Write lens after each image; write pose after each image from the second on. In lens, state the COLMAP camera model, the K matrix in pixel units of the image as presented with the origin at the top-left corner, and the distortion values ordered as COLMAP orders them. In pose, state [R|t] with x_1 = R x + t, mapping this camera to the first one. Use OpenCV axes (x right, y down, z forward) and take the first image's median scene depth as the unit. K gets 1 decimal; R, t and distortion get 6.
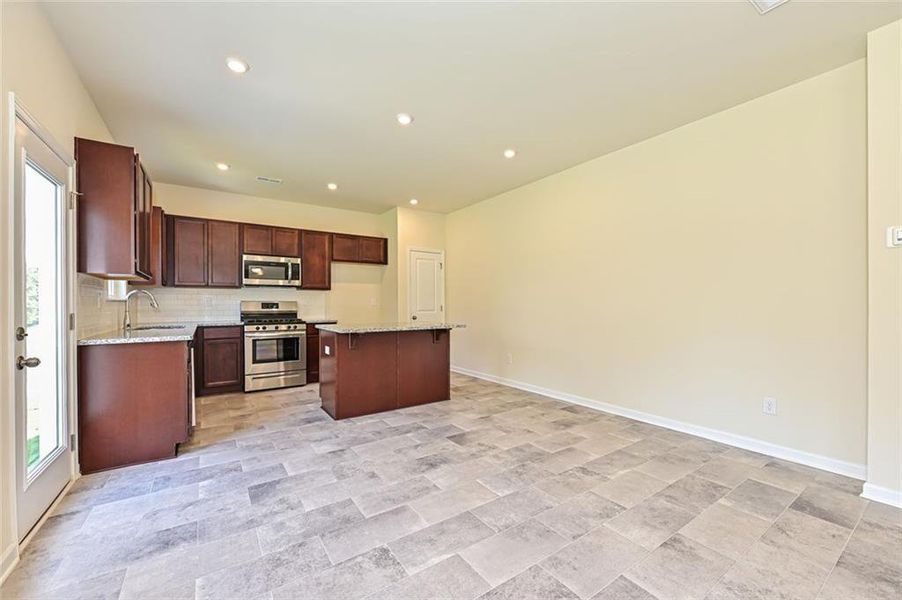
lens RADIAL K [[359.1, 0, 449.8], [0, 359.1, 306.5], [0, 0, 1]] dist [0.000935, -0.000902]
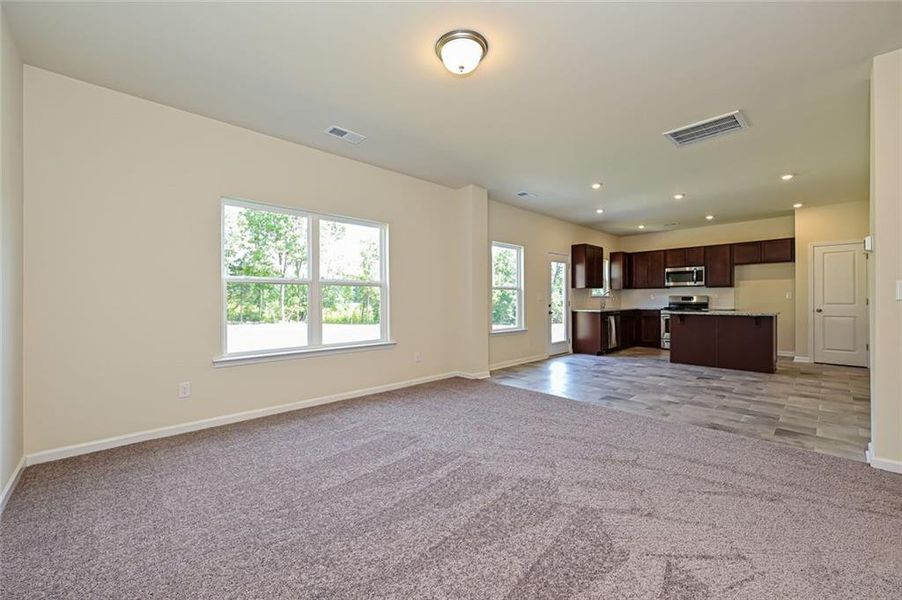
lens RADIAL K [[359.1, 0, 446.8], [0, 359.1, 297.1], [0, 0, 1]] dist [0.000935, -0.000902]
pose [[0.140097, -0.003491, -0.990132, 0.963351], [-0.003550, 0.999986, -0.004029, 0.001388], [0.990131, 0.004079, 0.140082, -0.270274]]
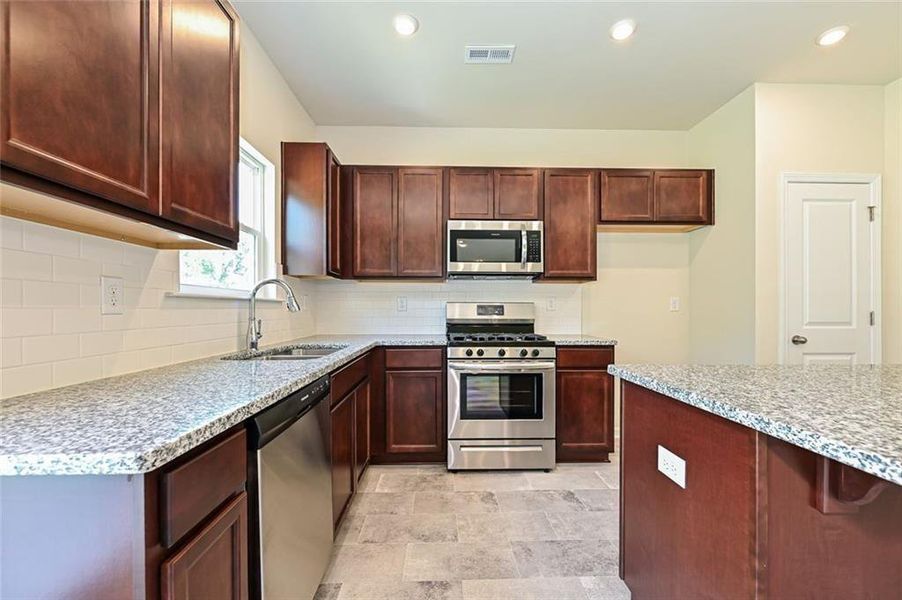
lens RADIAL K [[359.1, 0, 446.3], [0, 359.1, 307.0], [0, 0, 1]] dist [0.000935, -0.000902]
pose [[0.833690, -0.002274, -0.552228, -0.258395], [-0.006293, 0.999887, -0.013619, 0.001101], [0.552197, 0.014829, 0.833582, 0.514732]]
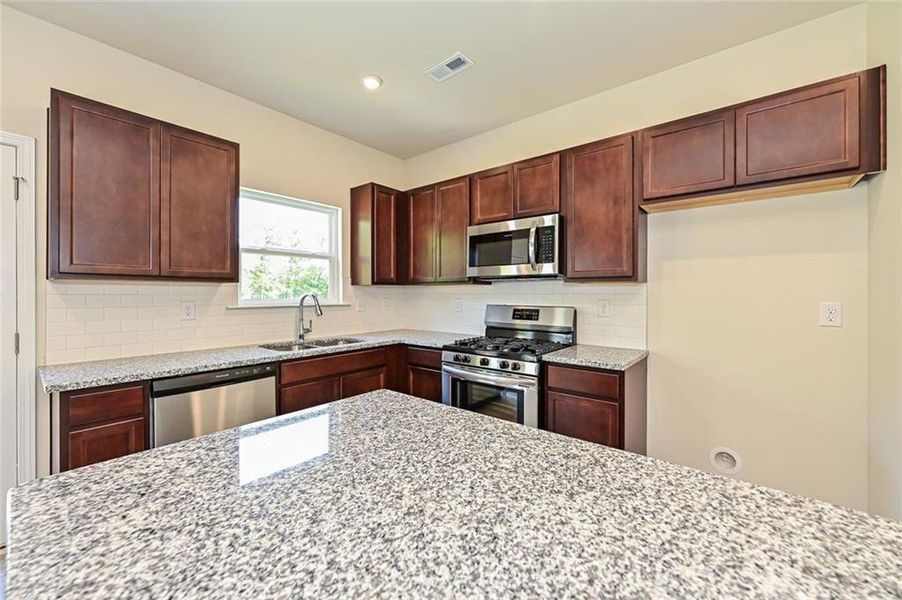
lens RADIAL K [[359.1, 0, 444.9], [0, 359.1, 292.5], [0, 0, 1]] dist [0.000935, -0.000902]
pose [[0.266823, -0.000789, -0.963745, -0.016074], [-0.006991, 0.999972, -0.002755, -0.034917], [0.963720, 0.007473, 0.266810, 0.796920]]
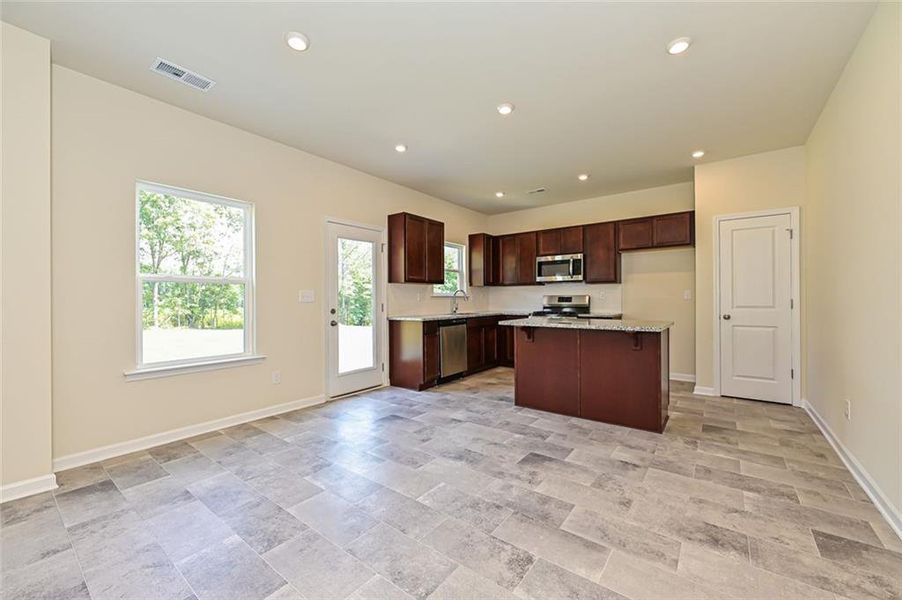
lens RADIAL K [[359.1, 0, 446.9], [0, 359.1, 278.0], [0, 0, 1]] dist [0.000935, -0.000902]
pose [[0.310575, -0.055839, -0.948907, 0.476345], [-0.003644, 0.998196, -0.059932, -0.000510], [0.950542, 0.022071, 0.309811, 0.330489]]
